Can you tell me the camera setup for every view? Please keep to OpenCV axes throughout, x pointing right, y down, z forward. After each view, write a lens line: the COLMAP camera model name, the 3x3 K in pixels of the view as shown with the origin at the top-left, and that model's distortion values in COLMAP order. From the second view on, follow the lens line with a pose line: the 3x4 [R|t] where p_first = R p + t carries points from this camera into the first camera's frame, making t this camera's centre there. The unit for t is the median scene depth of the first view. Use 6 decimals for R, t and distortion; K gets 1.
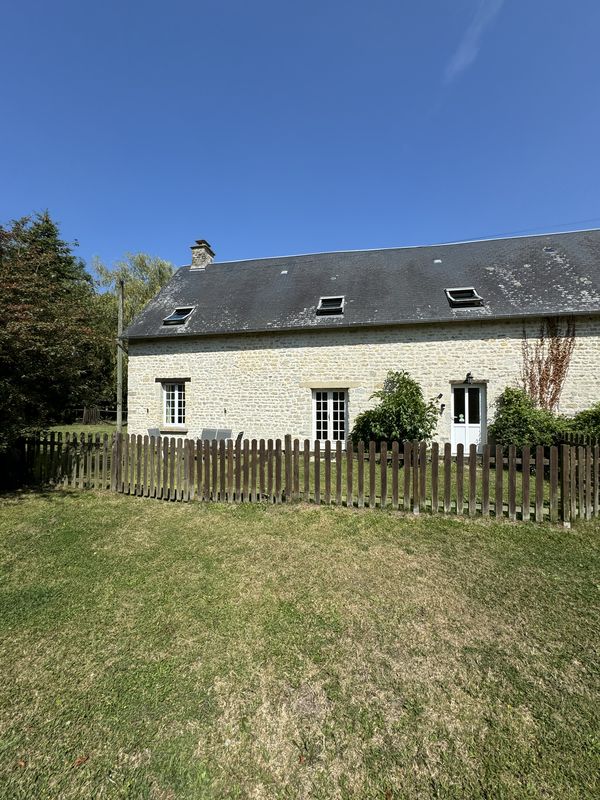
lens RADIAL K [[319.4, 0, 299.3], [0, 319.4, 399.4], [0, 0, 1]] dist [-0.003652, -0.000131]
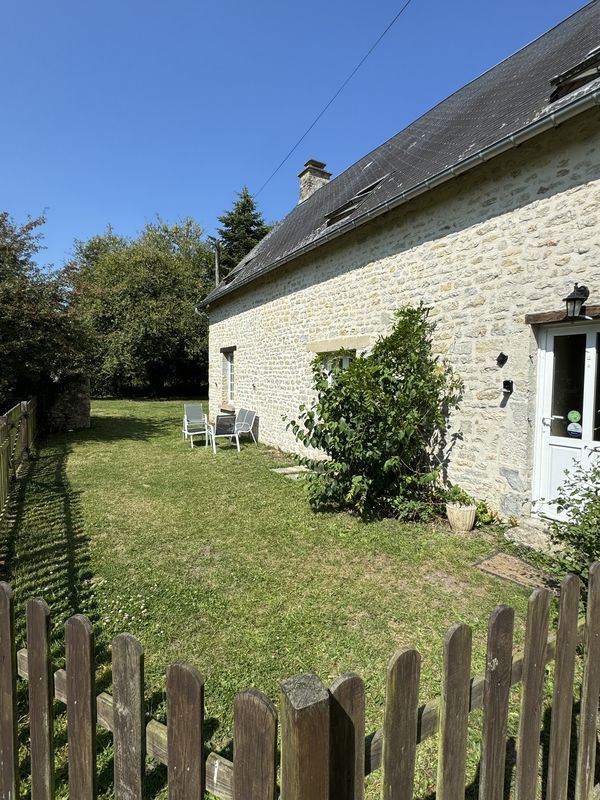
lens RADIAL K [[401.1, 0, 300.7], [0, 401.1, 400.1], [0, 0, 1]] dist [0.001027, 0.000123]
pose [[0.688155, 0.046084, -0.724099, 0.537109], [-0.000304, 0.997999, 0.063226, 0.006579], [0.725564, -0.043289, 0.686792, 0.423358]]
